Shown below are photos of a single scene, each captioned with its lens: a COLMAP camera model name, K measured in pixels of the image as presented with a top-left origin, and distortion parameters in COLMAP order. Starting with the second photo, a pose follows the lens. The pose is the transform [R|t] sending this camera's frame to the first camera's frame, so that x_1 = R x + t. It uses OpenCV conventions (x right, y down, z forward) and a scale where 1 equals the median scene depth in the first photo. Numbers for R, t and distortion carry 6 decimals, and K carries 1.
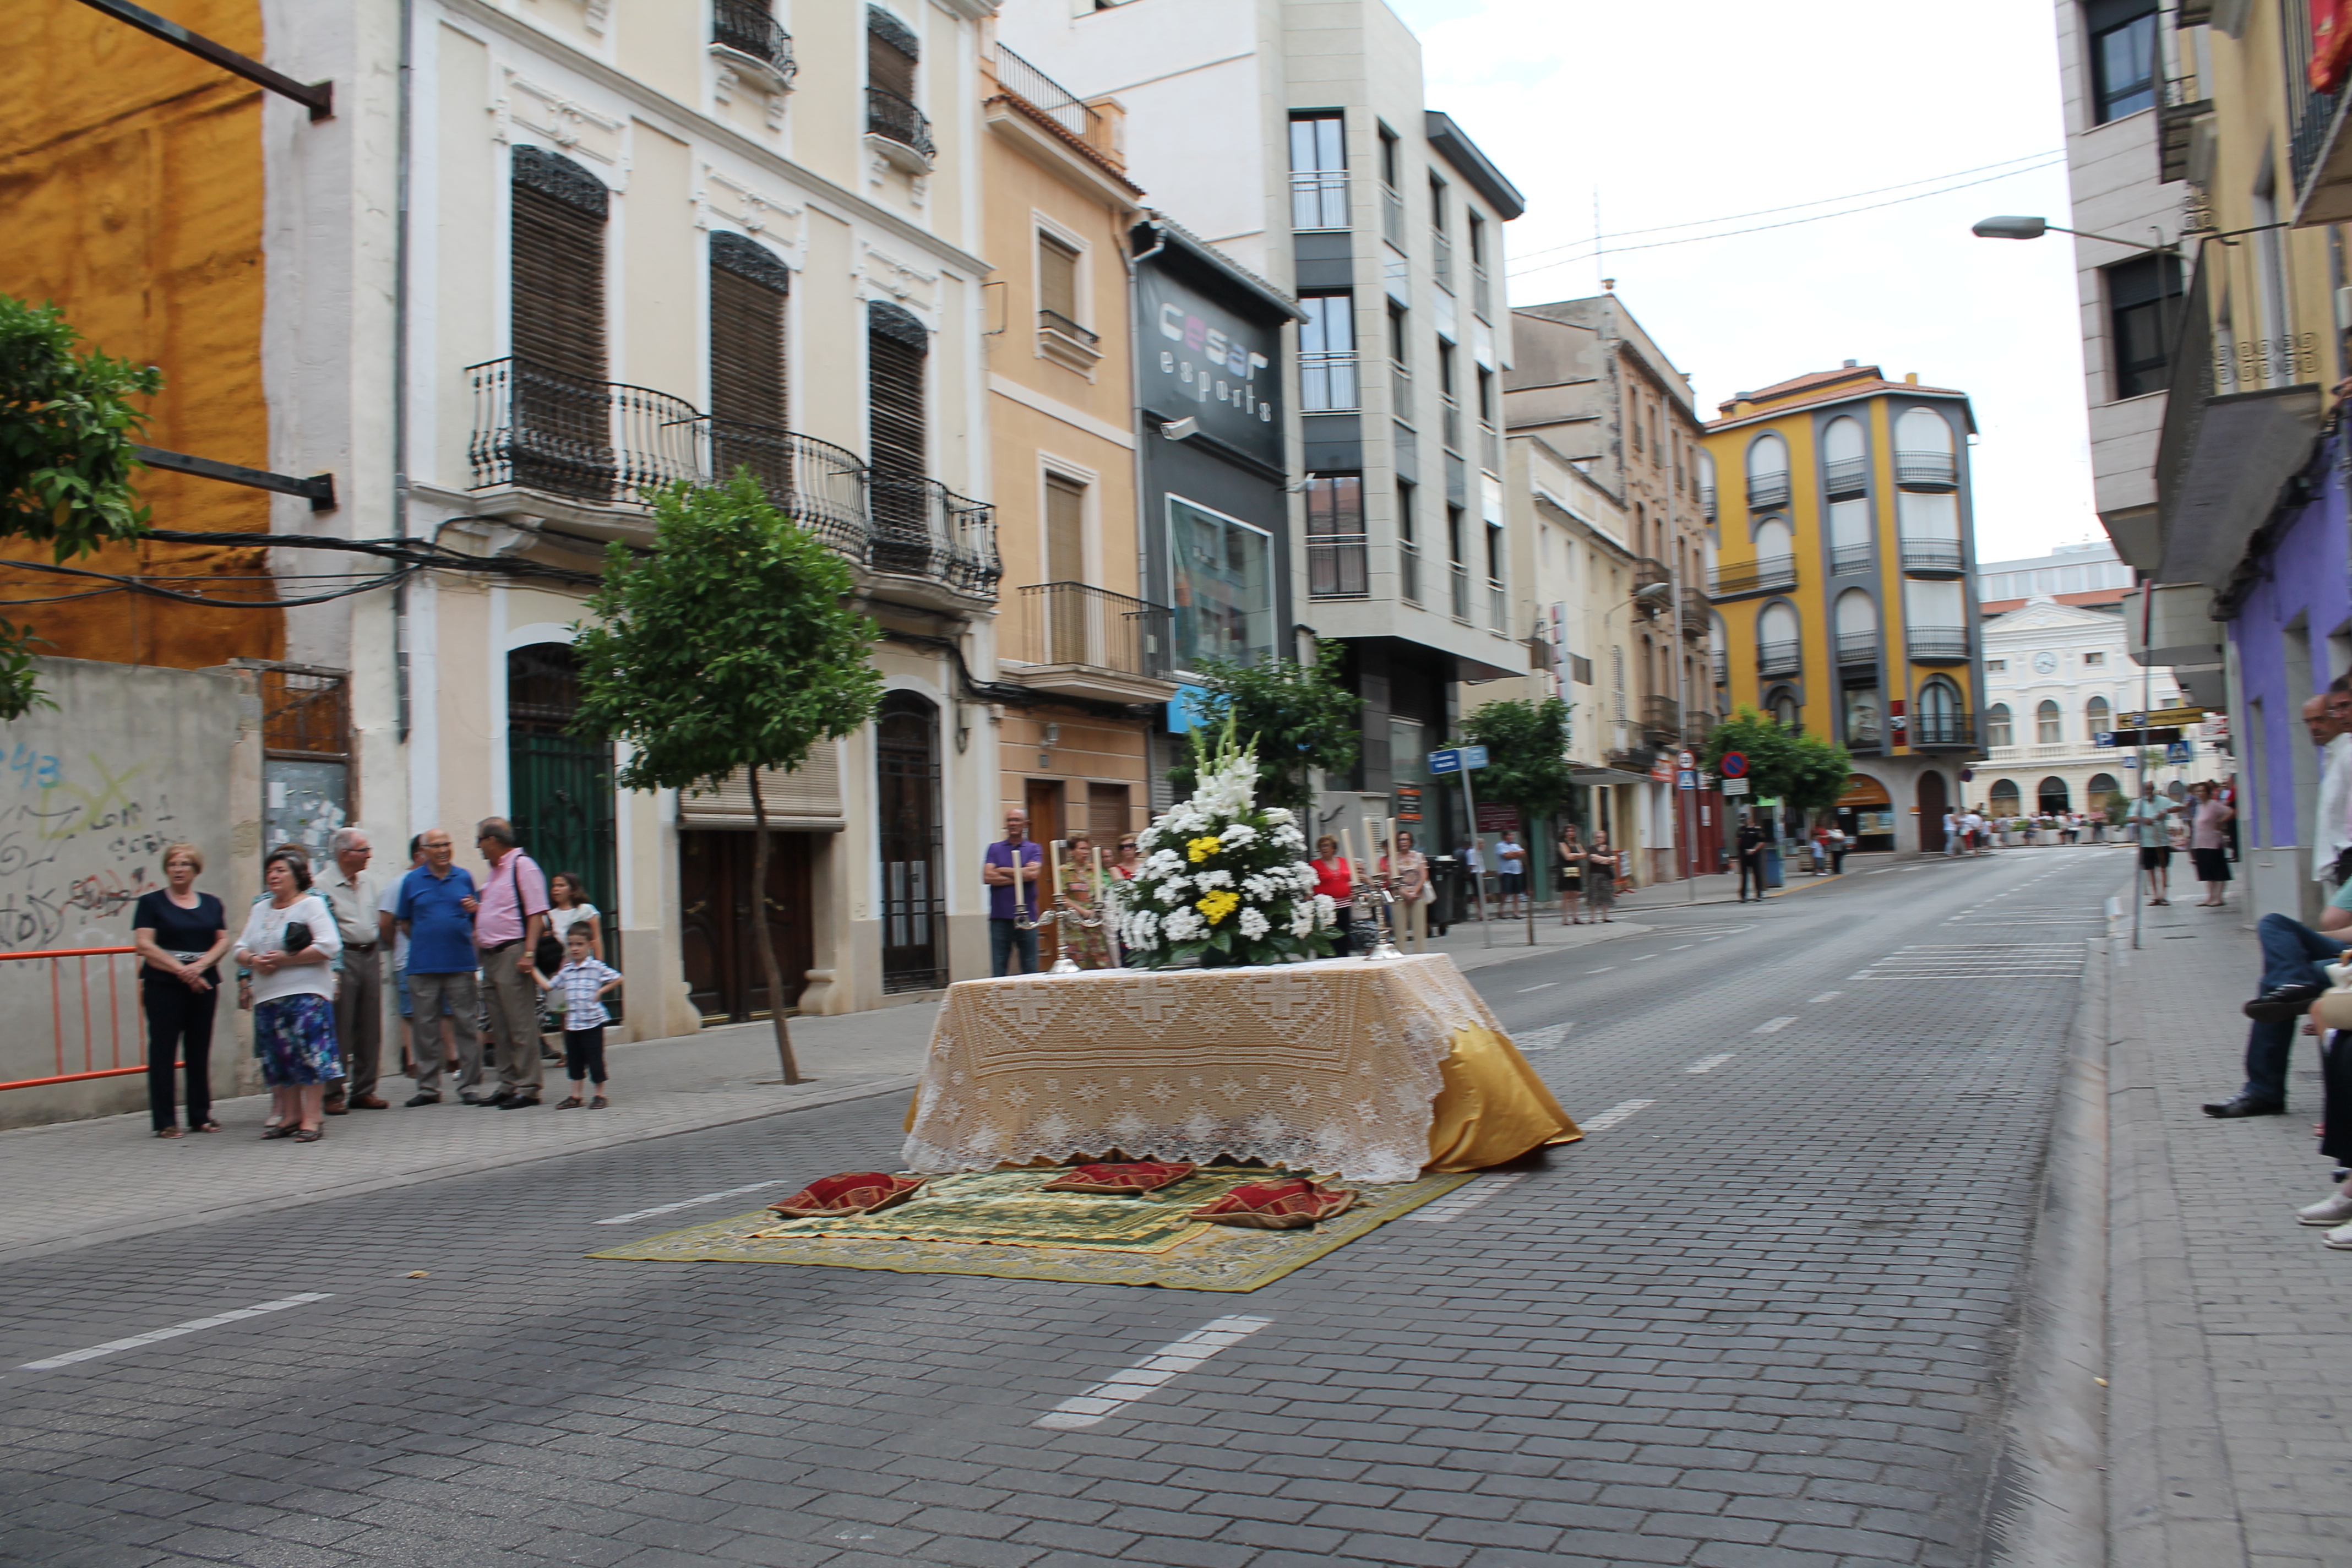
lens RADIAL K [[1990.2, 0, 1176.0], [0, 1990.2, 784.0], [0, 0, 1]] dist [-0.166568, 0.148625]
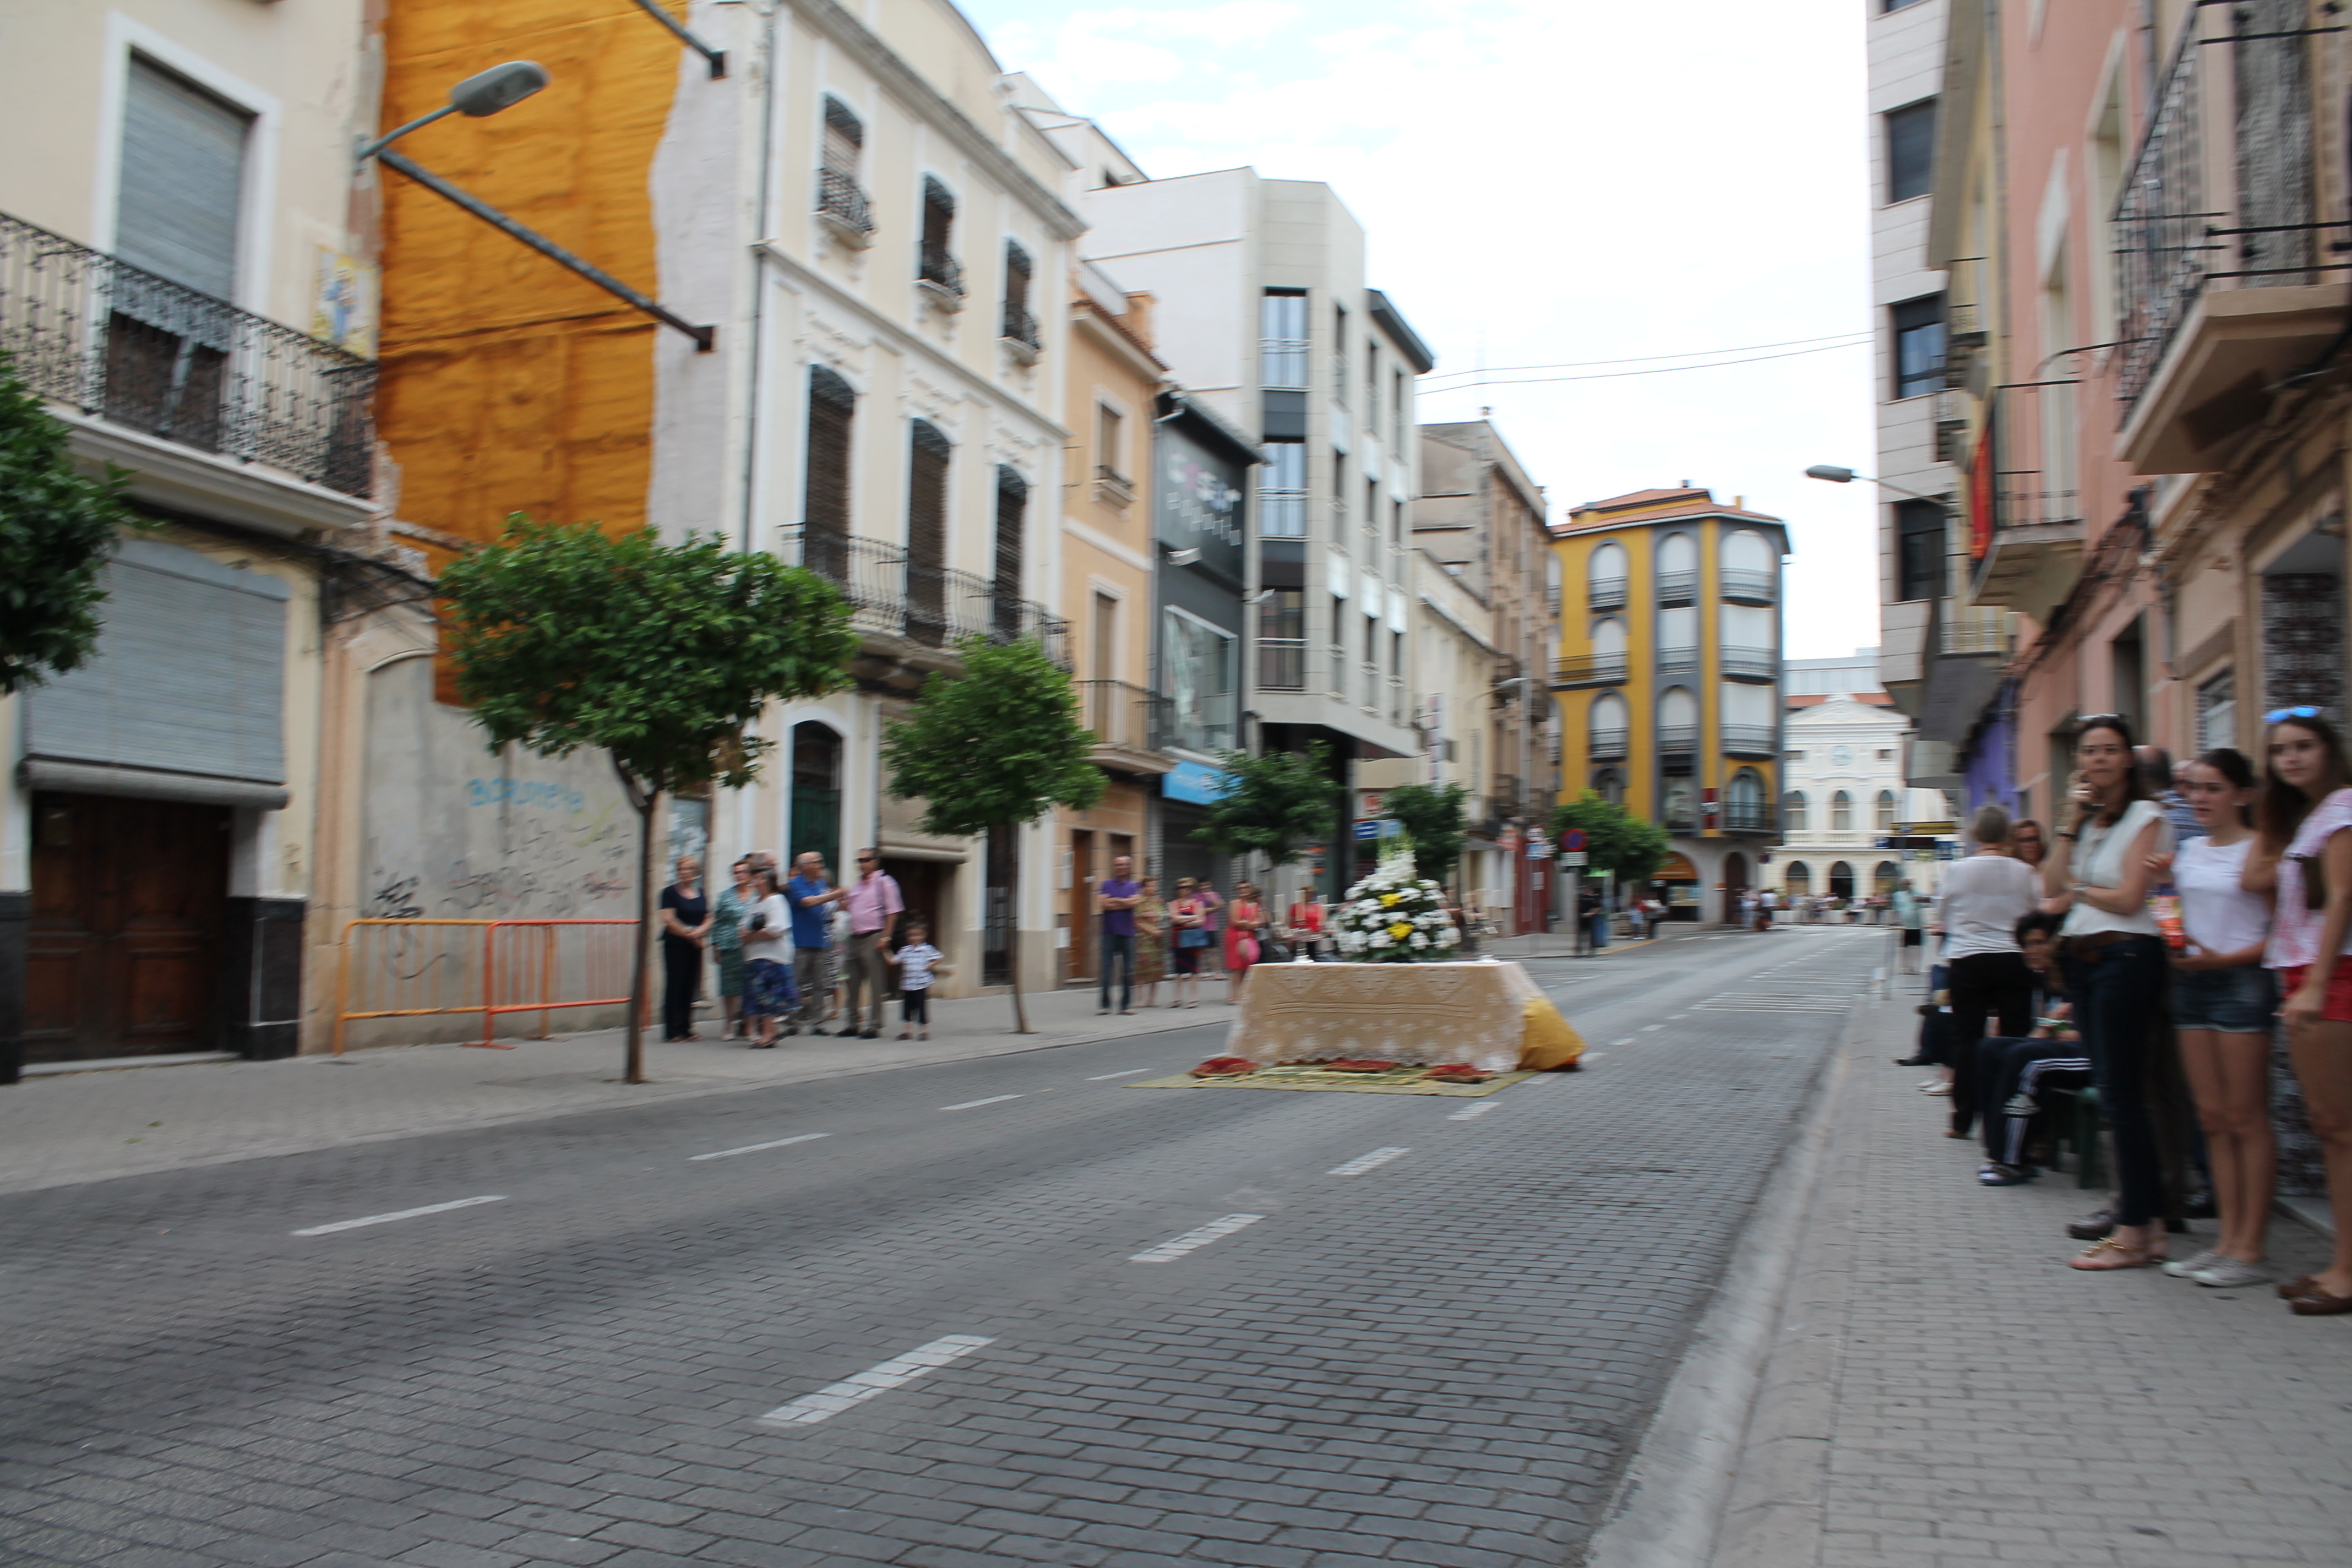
lens RADIAL K [[1949.2, 0, 1176.0], [0, 1949.2, 784.0], [0, 0, 1]] dist [-0.175428, 0.149651]
pose [[0.994114, 0.062863, 0.088241, -0.084026], [-0.061183, 0.997892, -0.021615, -0.005758], [-0.089414, 0.016089, 0.995865, -0.190672]]
